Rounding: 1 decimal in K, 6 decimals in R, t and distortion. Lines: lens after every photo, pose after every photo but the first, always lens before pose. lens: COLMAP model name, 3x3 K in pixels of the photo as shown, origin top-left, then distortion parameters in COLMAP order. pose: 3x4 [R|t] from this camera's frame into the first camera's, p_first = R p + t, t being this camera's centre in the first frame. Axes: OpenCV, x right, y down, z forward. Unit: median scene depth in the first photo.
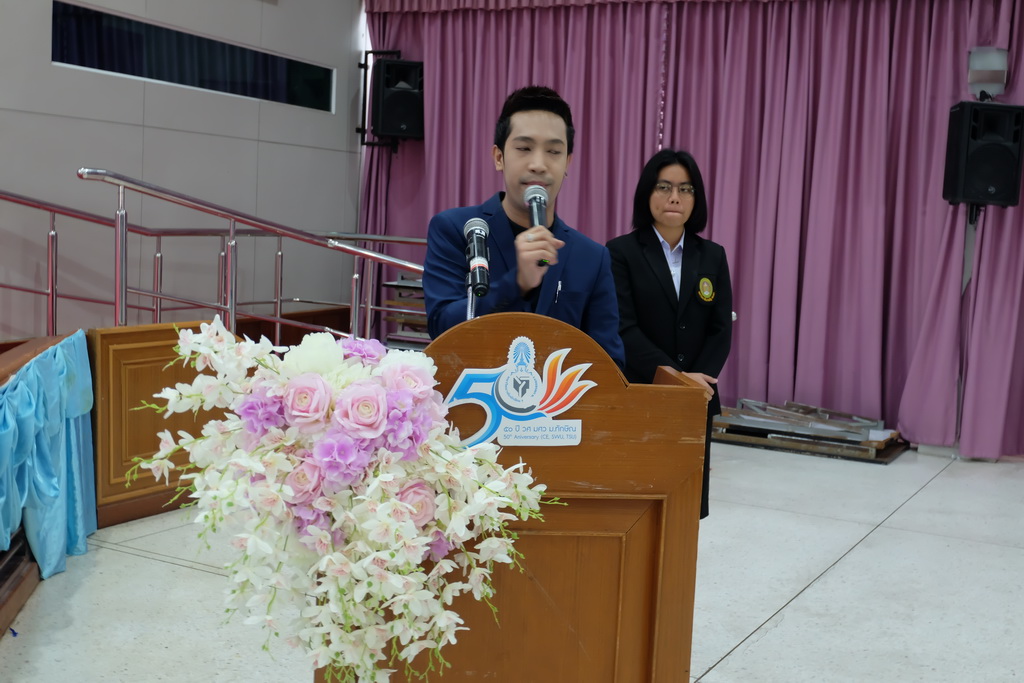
lens RADIAL K [[1287.2, 0, 535.2], [0, 1287.2, 346.2], [0, 0, 1]] dist [-0.030544, 0.000000]
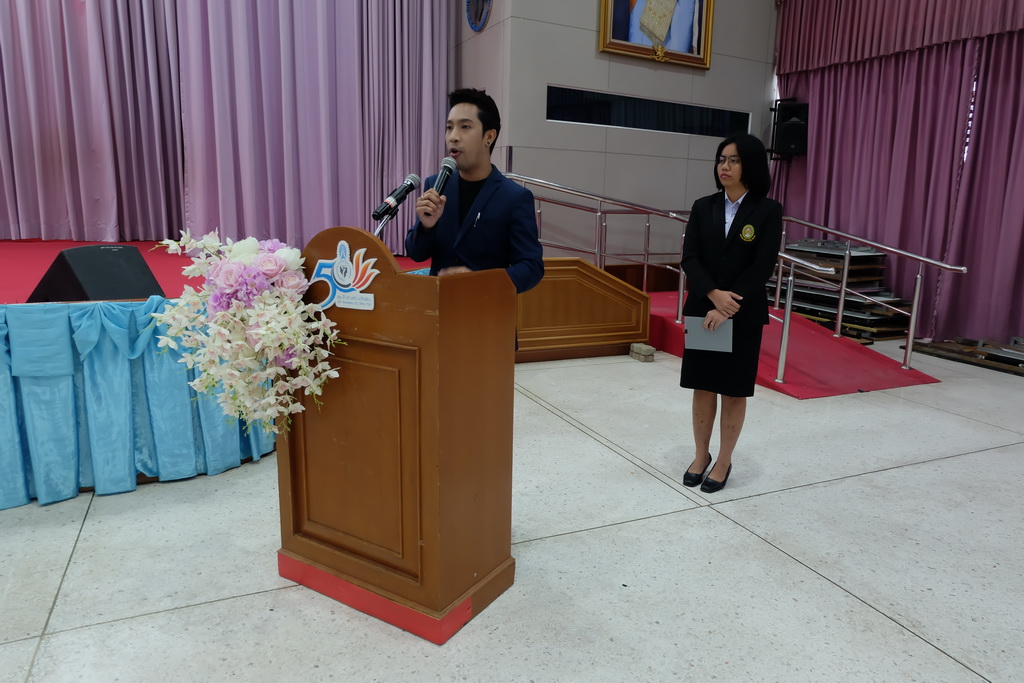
lens RADIAL K [[712.0, 0, 517.8], [0, 712.0, 342.0], [0, 0, 1]] dist [-0.052098, 0.049018]
pose [[0.791033, 0.095187, -0.604323, 0.405978], [-0.051010, 0.994644, 0.089896, 0.015891], [0.609643, -0.040284, 0.791652, 0.234860]]
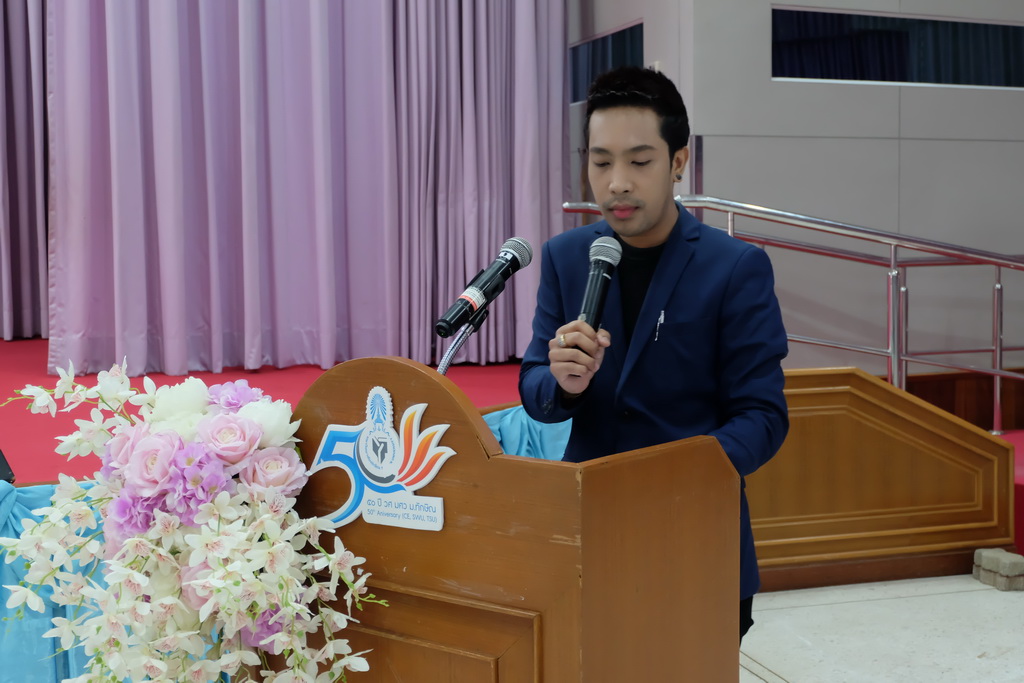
lens RADIAL K [[1494.5, 0, 521.5], [0, 1494.5, 335.4], [0, 0, 1]] dist [-0.026358, 0.000000]
pose [[0.709286, 0.001082, -0.704920, 0.394049], [-0.030112, 0.999133, -0.028765, -0.008487], [0.704278, 0.041629, 0.708703, 0.230069]]
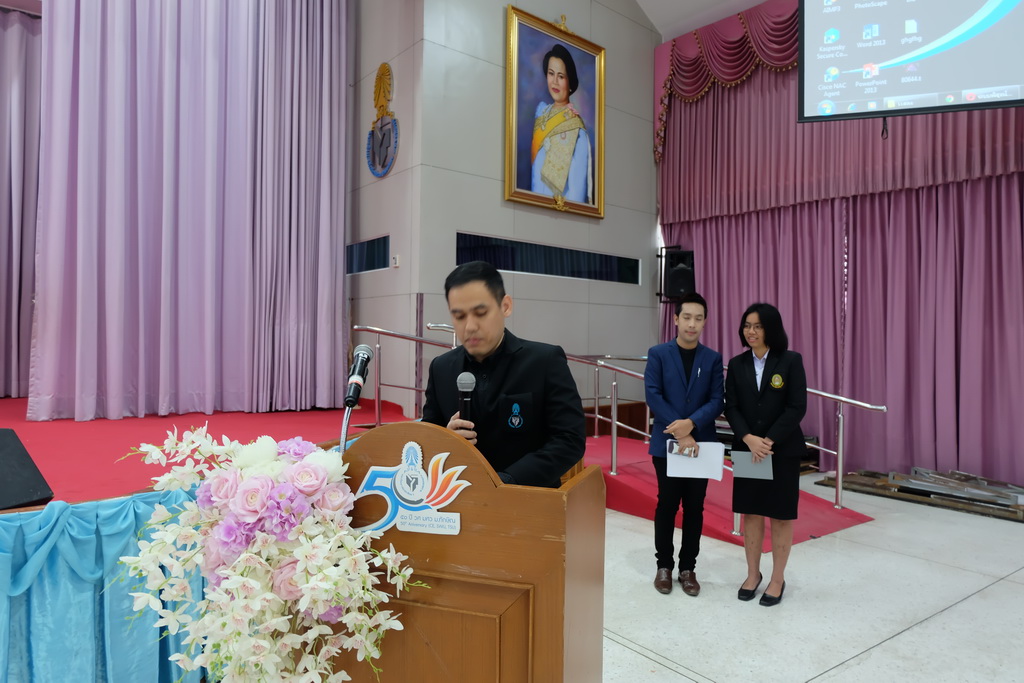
lens RADIAL K [[712.0, 0, 519.1], [0, 712.0, 337.0], [0, 0, 1]] dist [-0.052098, 0.049018]
pose [[0.905182, -0.035988, -0.423498, 0.209589], [-0.012745, 0.993662, -0.111680, -0.018097], [0.424833, 0.106488, 0.898987, 0.238673]]
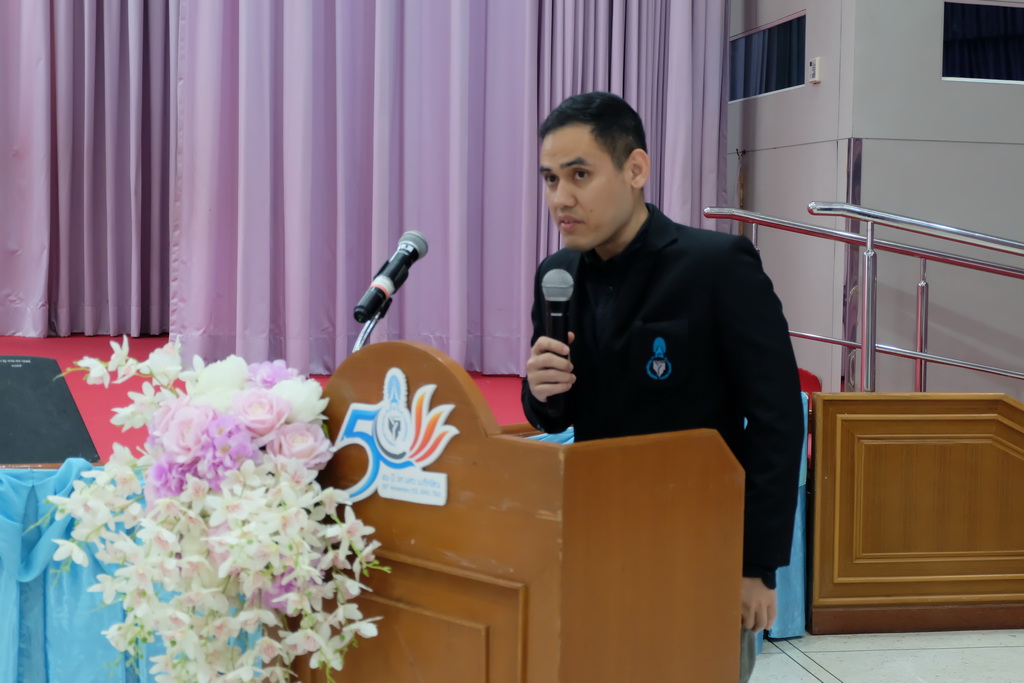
lens RADIAL K [[1693.0, 0, 519.4], [0, 1693.0, 335.9], [0, 0, 1]] dist [-0.047622, 0.000000]
pose [[0.618428, 0.016247, -0.785673, 0.511712], [-0.070957, 0.996857, -0.035239, 0.002624], [0.782631, 0.077542, 0.617637, 0.212743]]
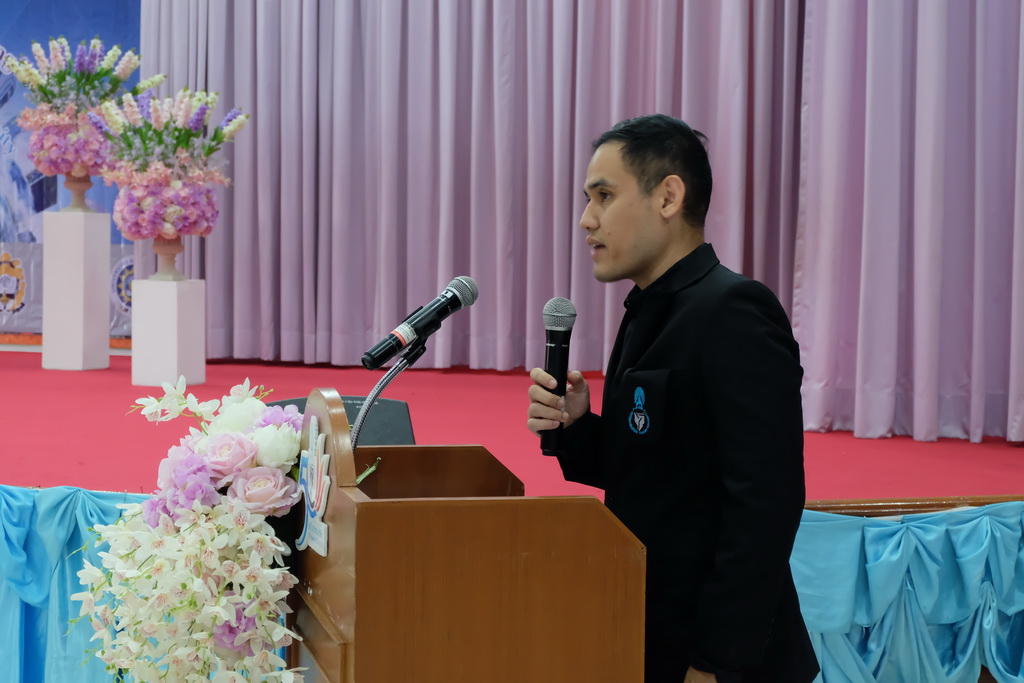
lens RADIAL K [[1950.4, 0, 534.2], [0, 1950.4, 364.0], [0, 0, 1]] dist [-0.105496, 0.000000]
pose [[0.155902, 0.016360, -0.987637, 0.698769], [-0.112458, 0.993656, -0.001292, -0.030396], [0.981350, 0.111269, 0.156753, 0.528562]]
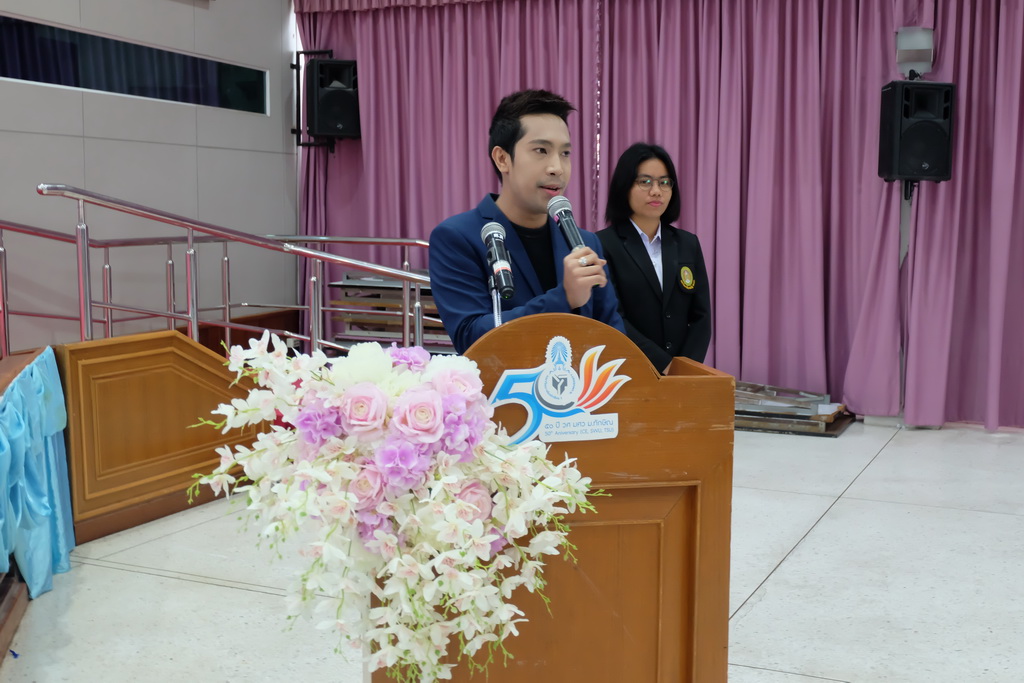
lens RADIAL K [[1287.2, 0, 535.5], [0, 1287.2, 346.3], [0, 0, 1]] dist [-0.030544, 0.000000]
pose [[0.996692, -0.050008, 0.064065, -0.053808], [0.049422, 0.998721, 0.010688, -0.006442], [-0.064518, -0.007487, 0.997888, -0.019337]]
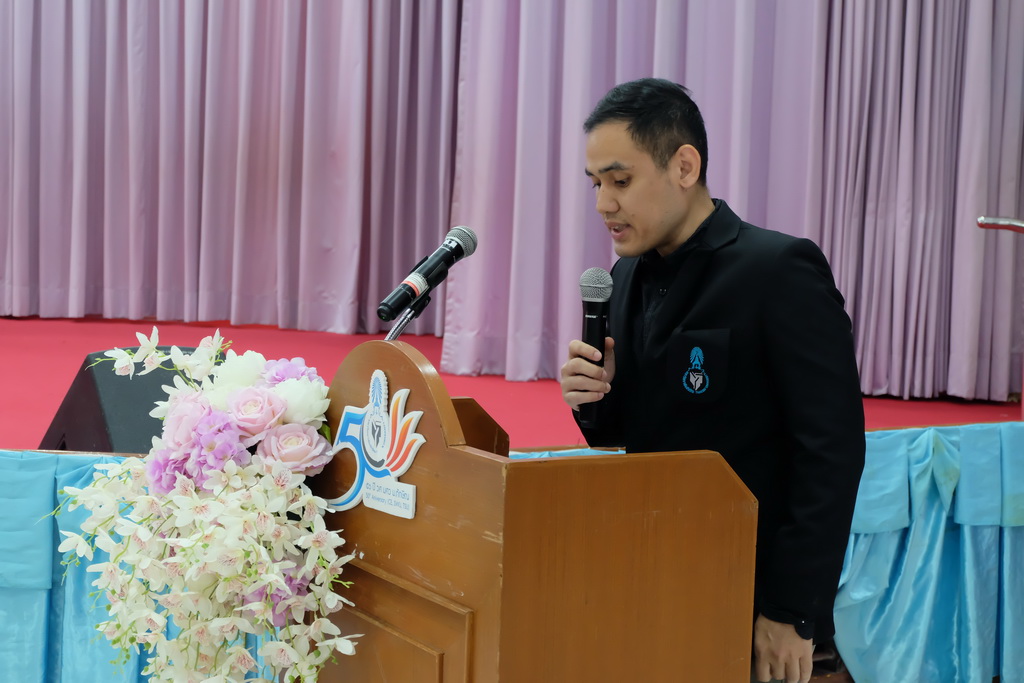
lens RADIAL K [[1693.0, 0, 514.1], [0, 1693.0, 336.3], [0, 0, 1]] dist [-0.047622, 0.000000]
pose [[0.417401, 0.029711, -0.908237, 0.541739], [-0.111581, 0.993578, -0.018777, -0.009809], [0.901846, 0.109179, 0.418035, 0.360137]]
